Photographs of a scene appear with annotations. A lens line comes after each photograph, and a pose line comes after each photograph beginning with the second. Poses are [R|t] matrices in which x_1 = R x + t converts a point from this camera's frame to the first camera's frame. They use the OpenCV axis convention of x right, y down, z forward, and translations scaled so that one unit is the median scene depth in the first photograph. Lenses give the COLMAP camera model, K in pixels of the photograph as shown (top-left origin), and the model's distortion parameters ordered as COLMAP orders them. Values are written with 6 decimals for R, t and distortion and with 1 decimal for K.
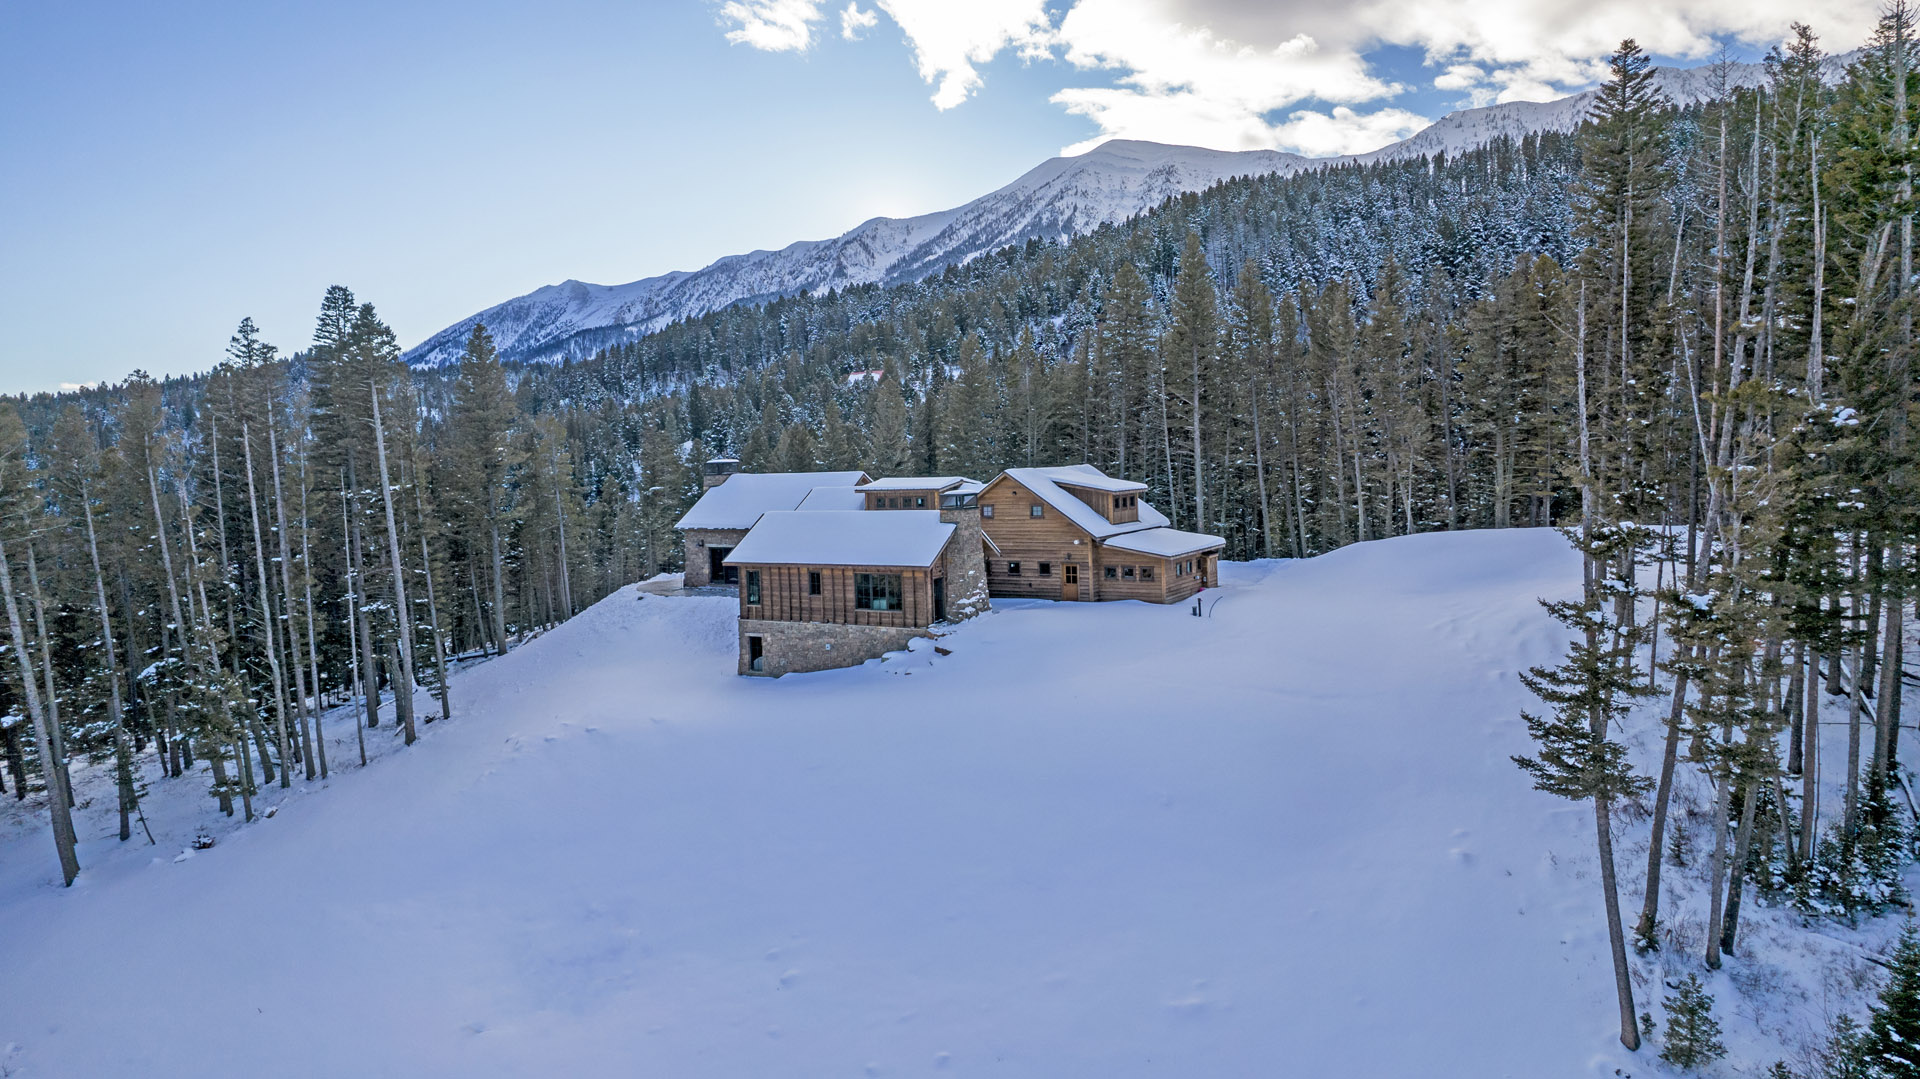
lens RADIAL K [[1226.7, 0, 957.8], [0, 1226.7, 538.0], [0, 0, 1]] dist [-0.044441, 0.020746]
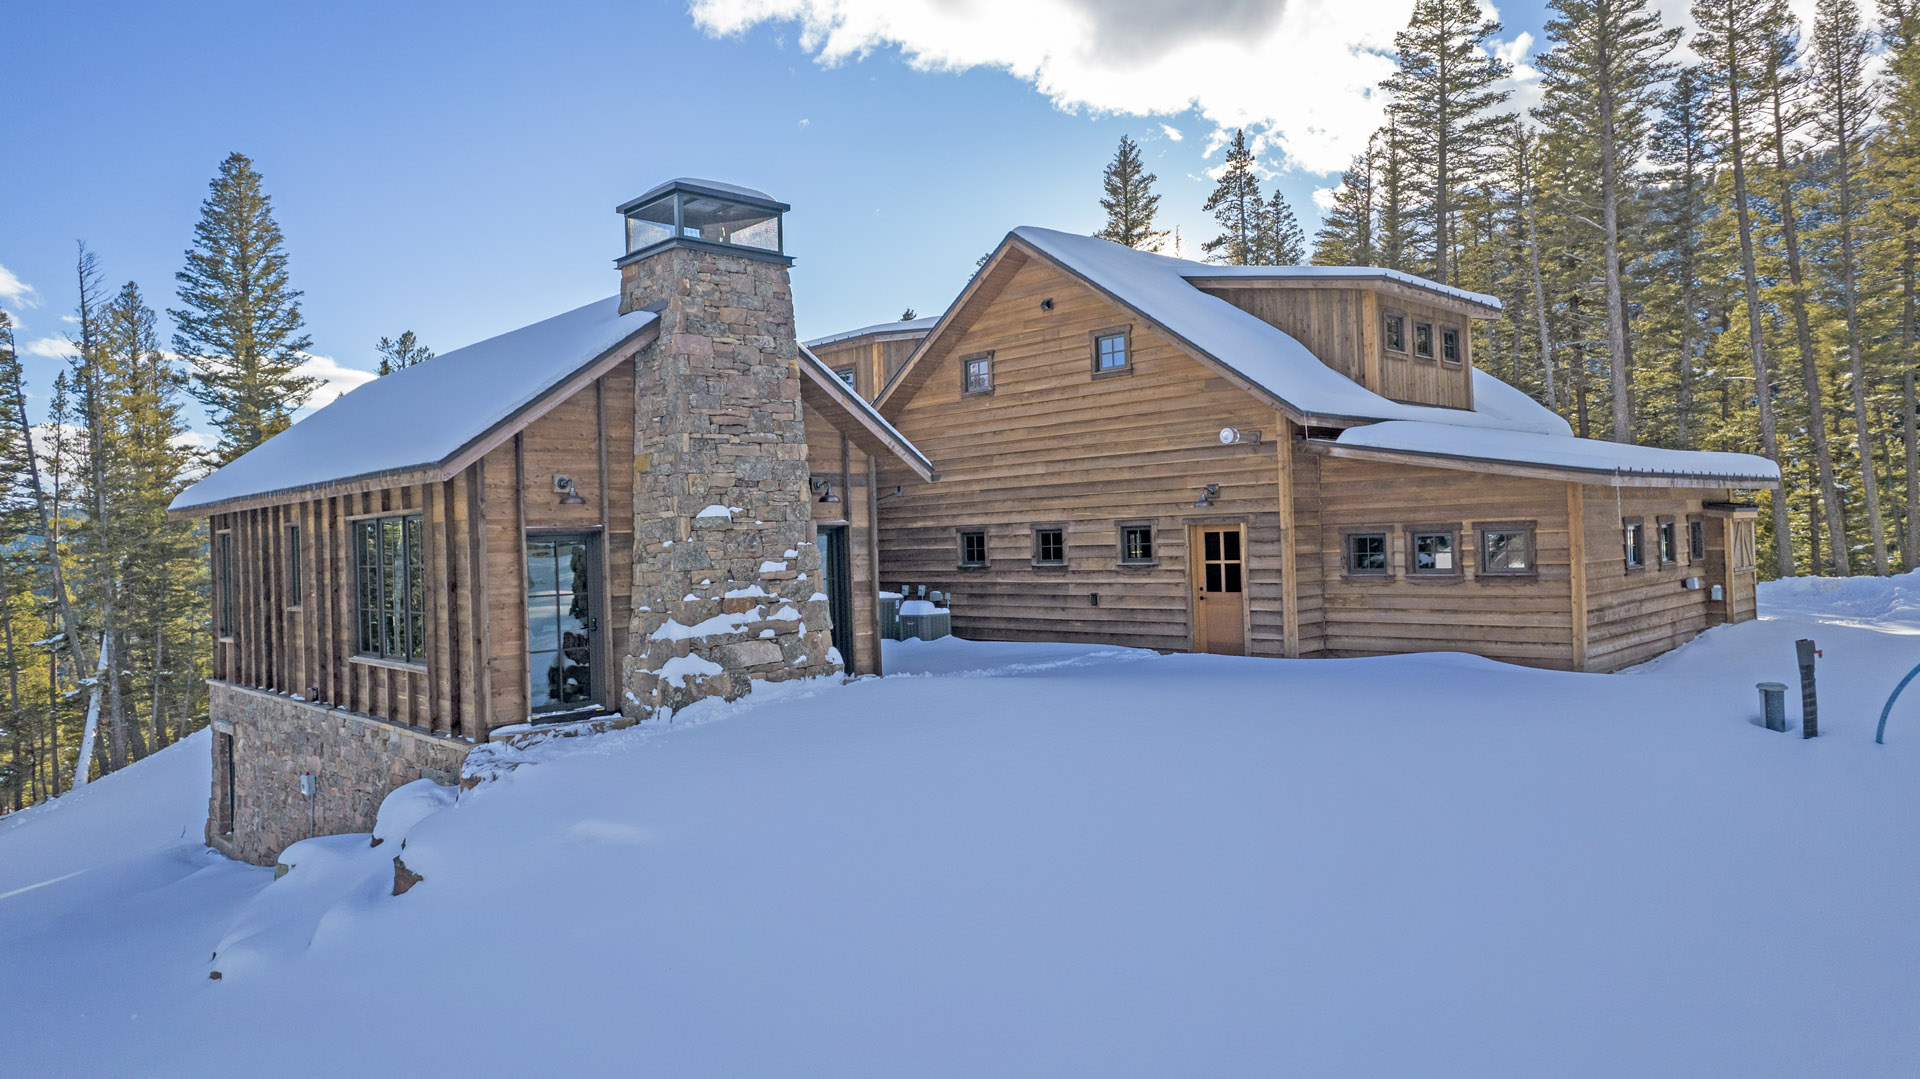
lens RADIAL K [[1226.7, 0, 965.3], [0, 1226.7, 540.5], [0, 0, 1]] dist [-0.044441, 0.020746]
pose [[0.969807, 0.003864, -0.243842, 0.104185], [-0.017896, 0.998306, -0.055357, 0.041806], [0.243216, 0.058049, 0.968234, 0.712623]]
